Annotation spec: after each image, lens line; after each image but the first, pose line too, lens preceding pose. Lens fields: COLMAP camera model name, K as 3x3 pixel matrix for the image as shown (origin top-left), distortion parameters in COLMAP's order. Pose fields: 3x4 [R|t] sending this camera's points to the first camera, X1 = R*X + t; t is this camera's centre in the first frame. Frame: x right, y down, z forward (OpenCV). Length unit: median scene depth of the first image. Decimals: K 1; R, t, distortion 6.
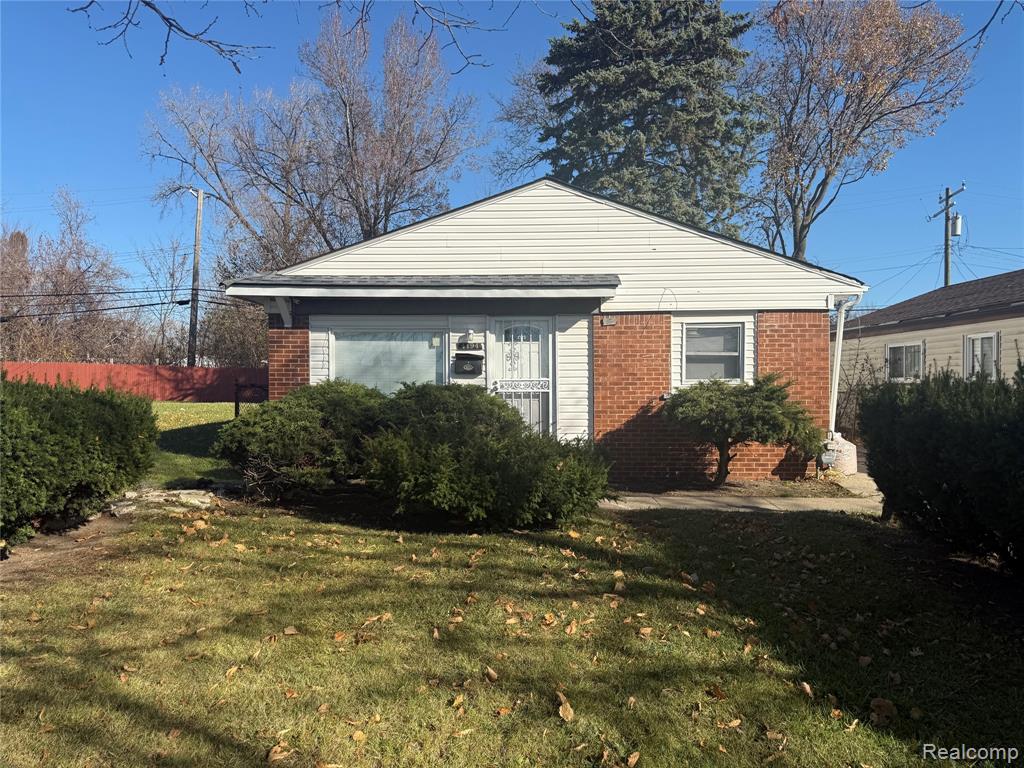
lens RADIAL K [[718.4, 0, 512.0], [0, 718.4, 384.0], [0, 0, 1]] dist [0.151899, -0.252994]
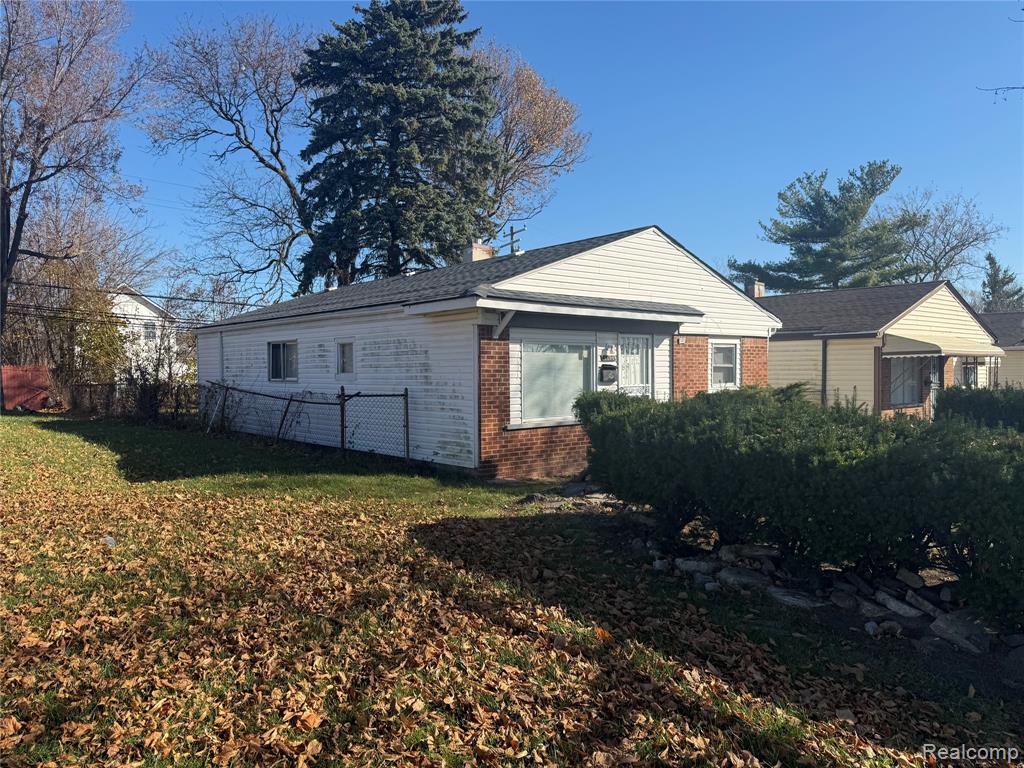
lens RADIAL K [[718.4, 0, 512.0], [0, 718.4, 384.0], [0, 0, 1]] dist [0.151899, -0.252994]
pose [[0.747547, -0.012061, 0.664099, -0.969337], [0.006009, 0.999917, 0.011396, -0.024681], [-0.664181, -0.004528, 0.747558, 0.218577]]
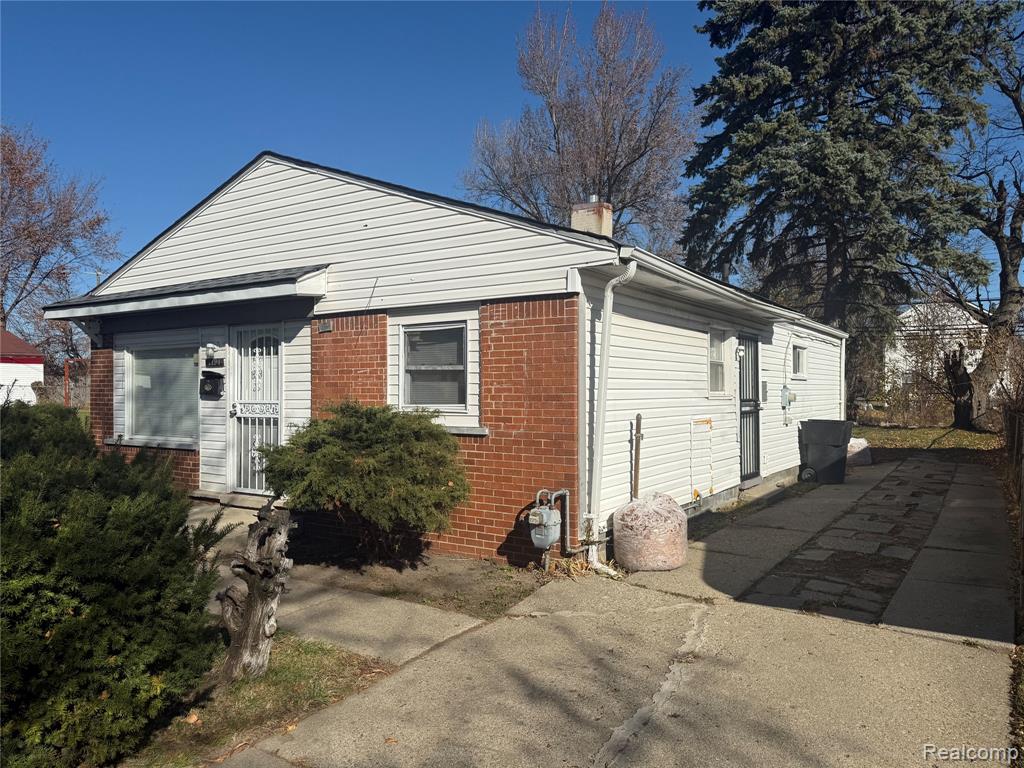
lens RADIAL K [[718.4, 0, 512.0], [0, 718.4, 384.0], [0, 0, 1]] dist [0.151899, -0.252994]
pose [[0.835849, -0.002466, -0.548953, 0.717209], [-0.003926, 0.999937, -0.010470, -0.019311], [0.548945, 0.010906, 0.835787, 0.468900]]
